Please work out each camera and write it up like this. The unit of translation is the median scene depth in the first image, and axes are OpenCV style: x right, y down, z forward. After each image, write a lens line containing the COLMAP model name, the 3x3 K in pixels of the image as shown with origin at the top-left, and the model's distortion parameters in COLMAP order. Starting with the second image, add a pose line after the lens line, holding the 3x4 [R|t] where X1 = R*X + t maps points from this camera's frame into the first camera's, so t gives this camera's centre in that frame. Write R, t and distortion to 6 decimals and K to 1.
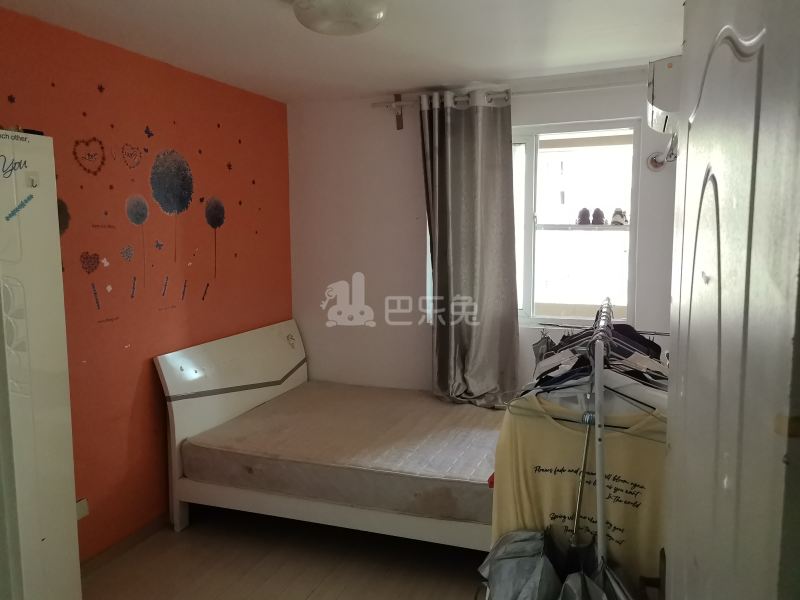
lens RADIAL K [[622.6, 0, 402.2], [0, 622.6, 297.2], [0, 0, 1]] dist [0.028404, 0.004009]
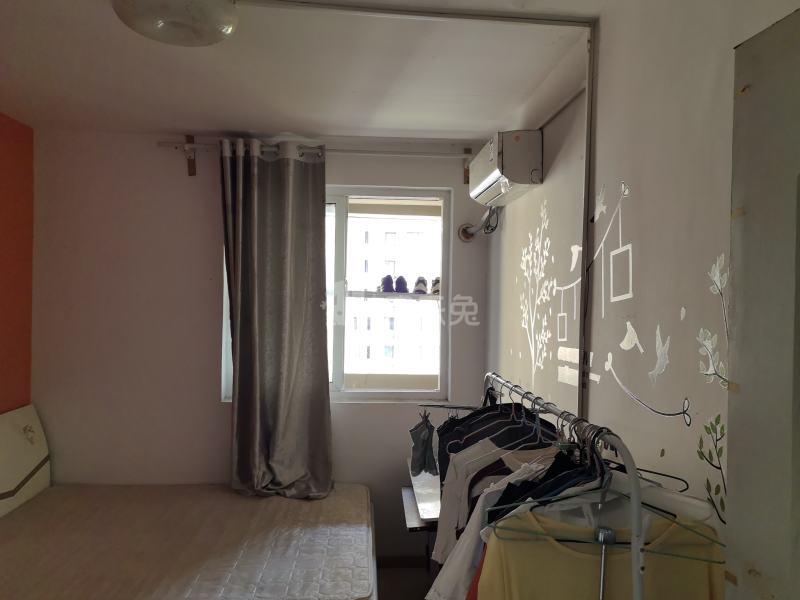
lens RADIAL K [[622.6, 0, 398.0], [0, 622.6, 302.7], [0, 0, 1]] dist [0.028404, 0.004009]
pose [[0.912401, 0.021043, 0.408757, -0.097779], [0.017880, 0.995675, -0.091169, -0.012406], [-0.408907, 0.090491, 0.908078, 0.126331]]
